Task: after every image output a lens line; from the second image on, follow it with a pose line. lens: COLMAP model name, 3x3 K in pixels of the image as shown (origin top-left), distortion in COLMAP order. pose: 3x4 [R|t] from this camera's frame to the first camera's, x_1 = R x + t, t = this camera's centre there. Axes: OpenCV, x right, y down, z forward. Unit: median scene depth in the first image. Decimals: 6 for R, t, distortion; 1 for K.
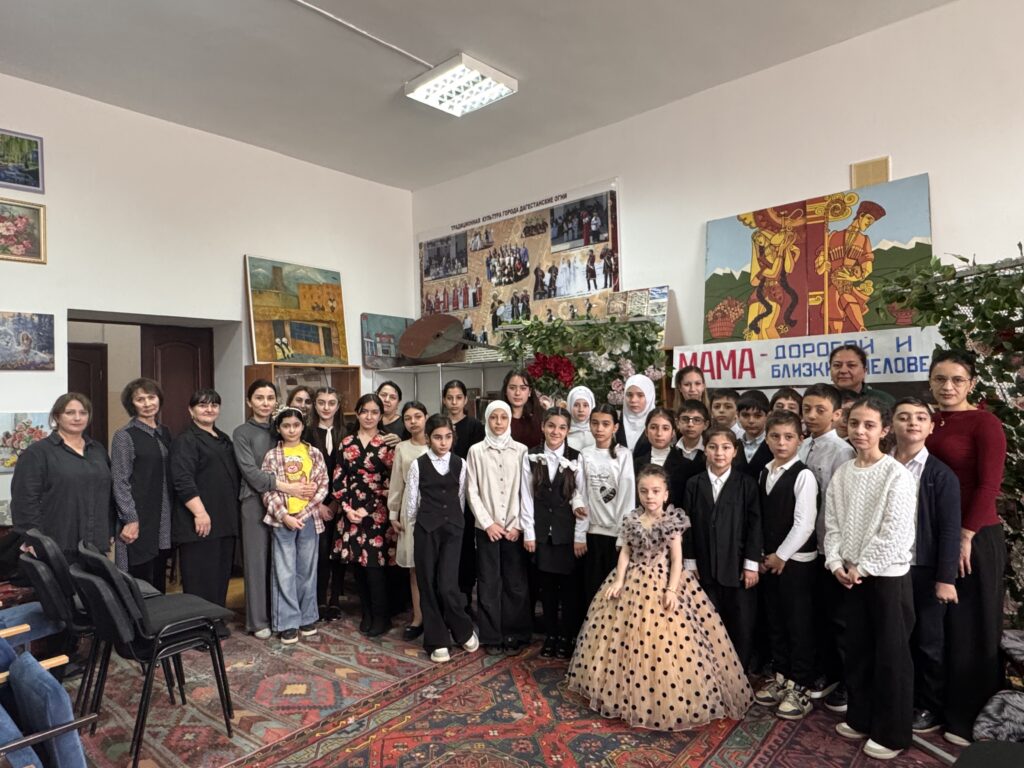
lens RADIAL K [[636.9, 0, 512.0], [0, 636.9, 384.0], [0, 0, 1]] dist [-0.068994, 0.000791]
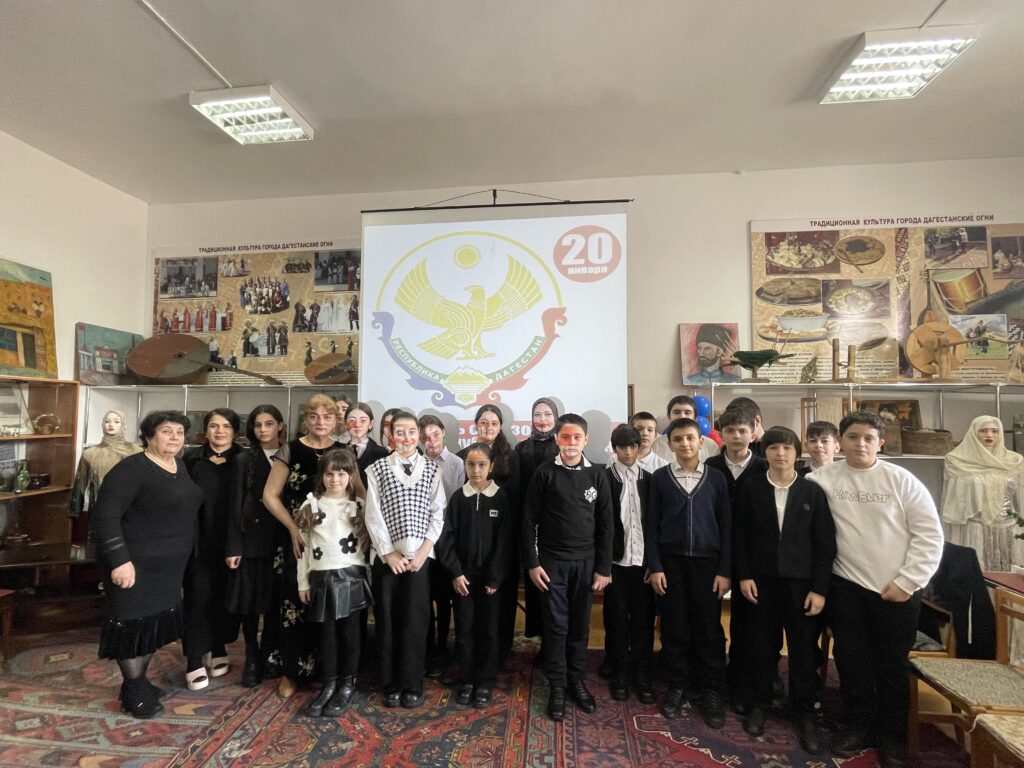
lens RADIAL K [[492.1, 0, 512.0], [0, 492.1, 384.0], [0, 0, 1]] dist [-0.025646, 0.000676]
pose [[0.815816, 0.062262, 0.574950, -0.129474], [-0.033872, 0.997625, -0.059972, -0.005218], [-0.577318, 0.029452, 0.815988, 0.098681]]
